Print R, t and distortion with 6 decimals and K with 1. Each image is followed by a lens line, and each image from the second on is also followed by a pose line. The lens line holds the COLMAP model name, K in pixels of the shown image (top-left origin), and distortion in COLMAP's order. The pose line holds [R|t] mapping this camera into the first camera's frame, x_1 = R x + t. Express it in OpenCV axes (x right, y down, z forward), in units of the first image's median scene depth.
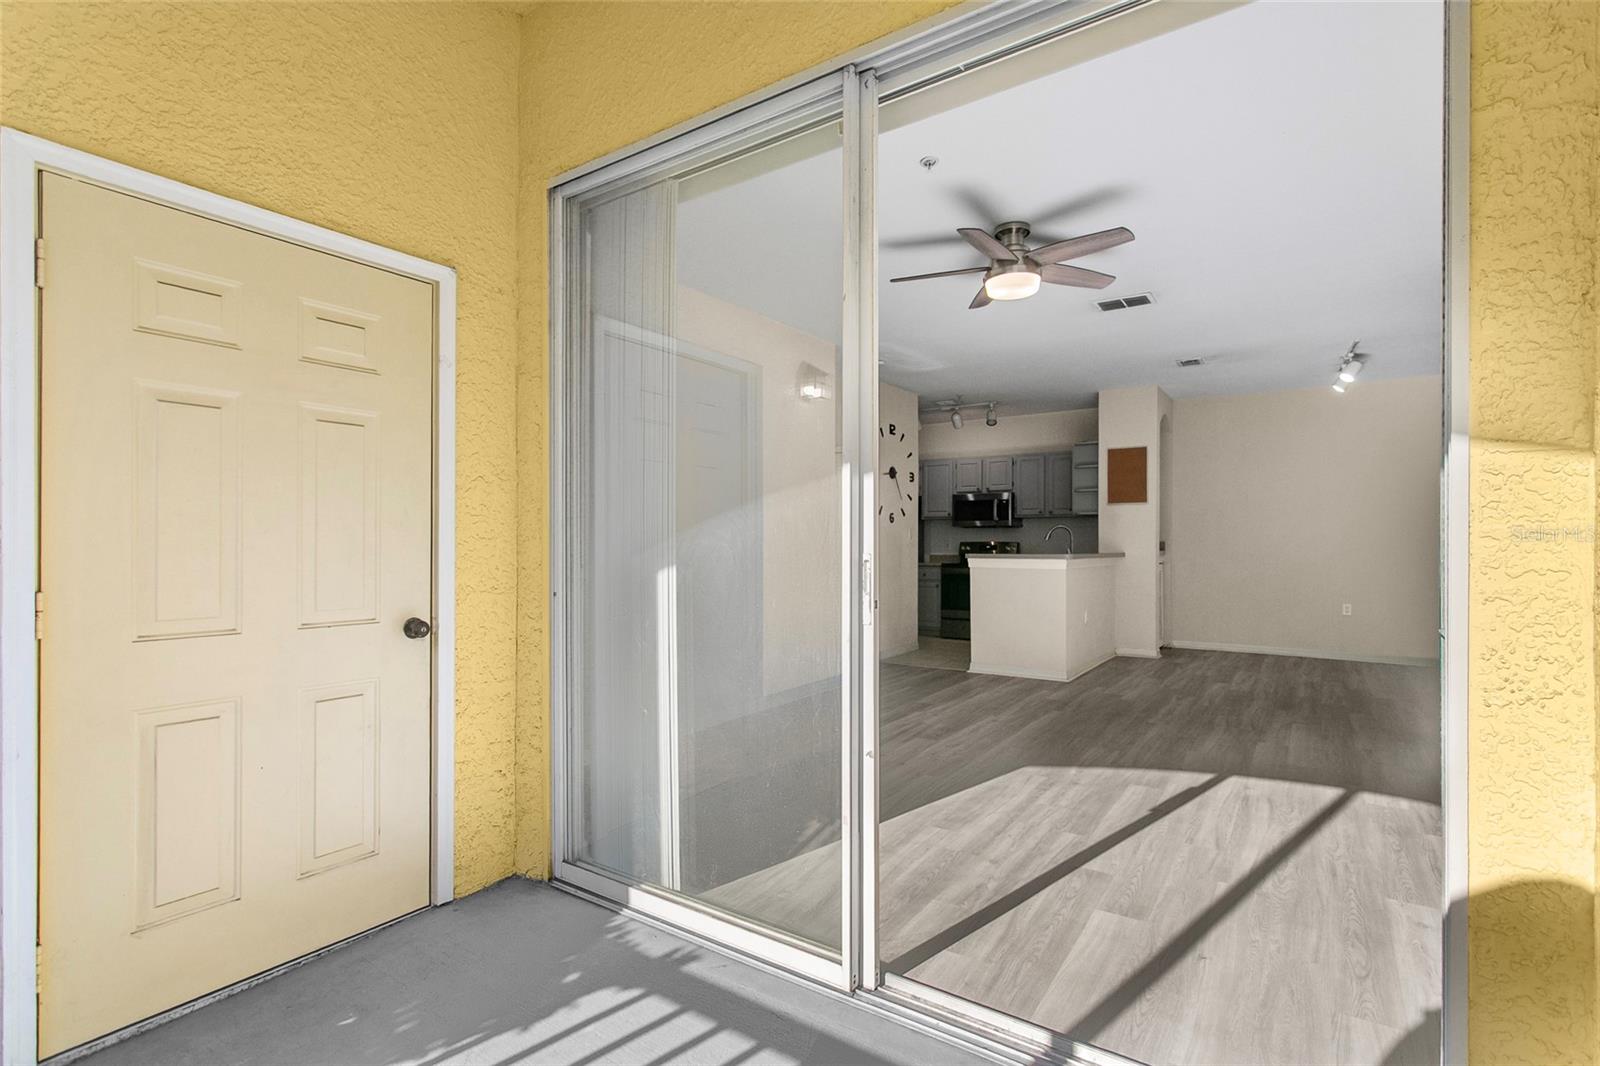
lens RADIAL K [[752.5, 0, 800.0], [0, 752.5, 533.0], [0, 0, 1]] dist [-0.000650, 0.000047]
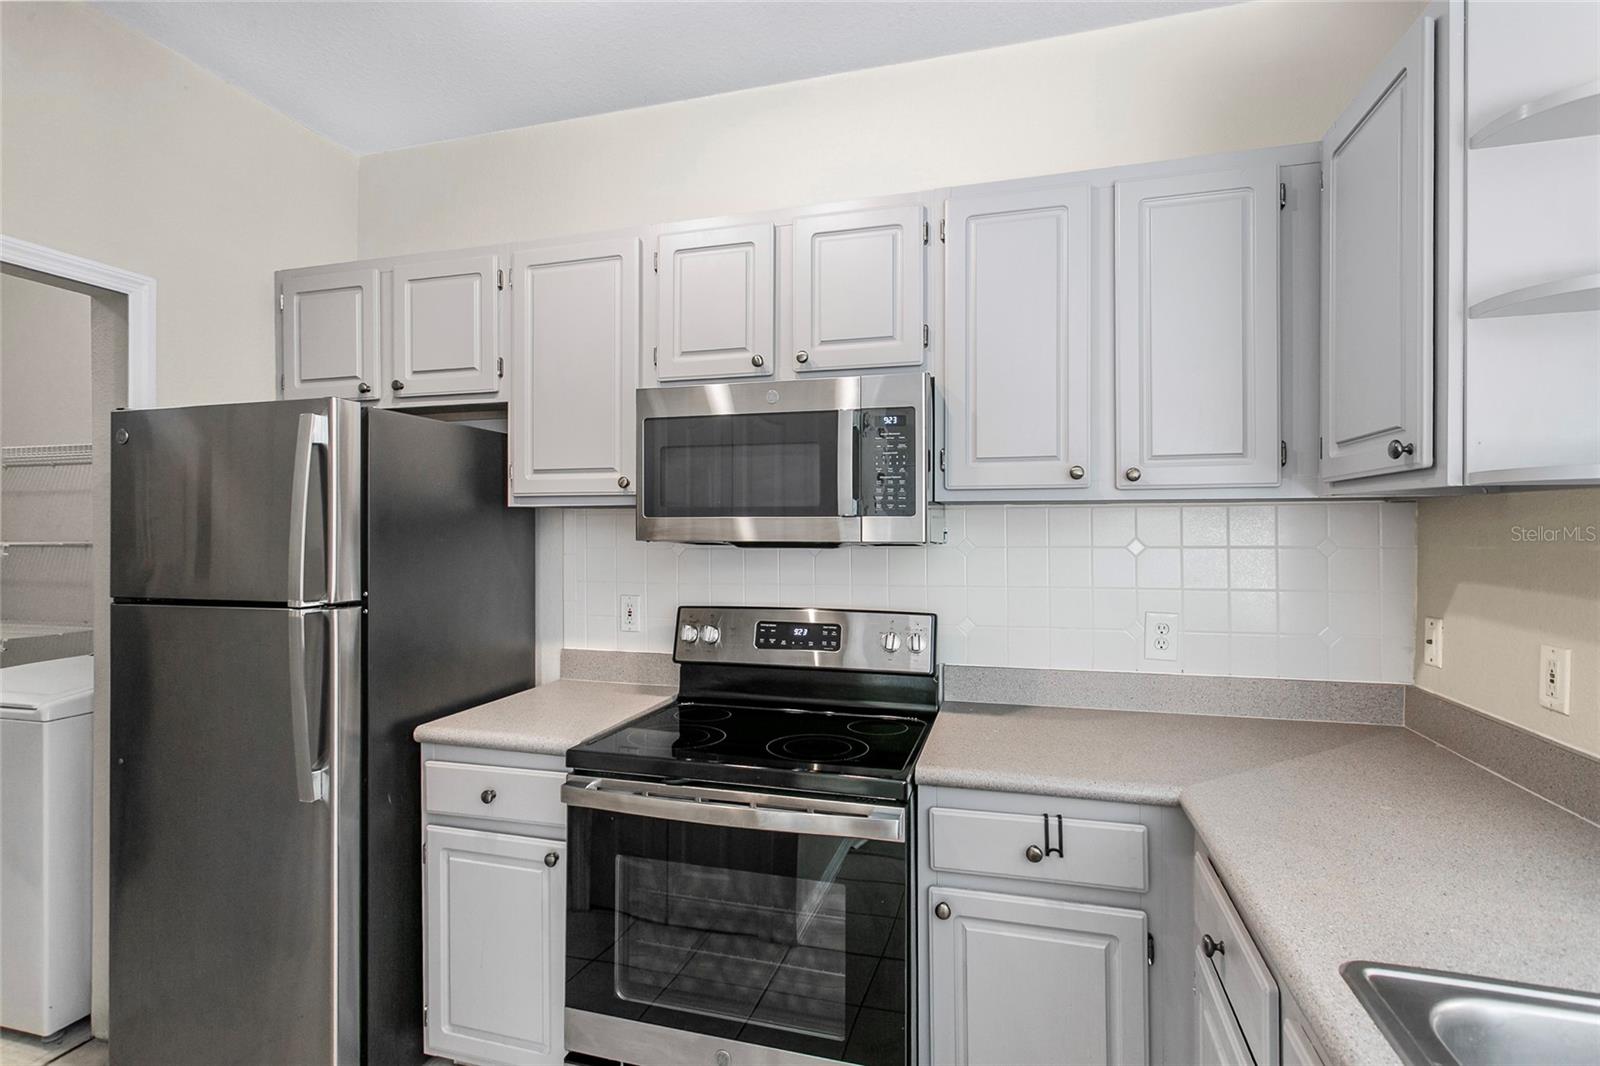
lens RADIAL K [[752.5, 0, 800.0], [0, 752.5, 533.0], [0, 0, 1]] dist [-0.000650, 0.000047]
pose [[0.949097, -0.005065, 0.314944, 0.219209], [-0.001001, 0.999817, 0.019097, -0.018171], [-0.314984, -0.018440, 0.948918, 0.957940]]
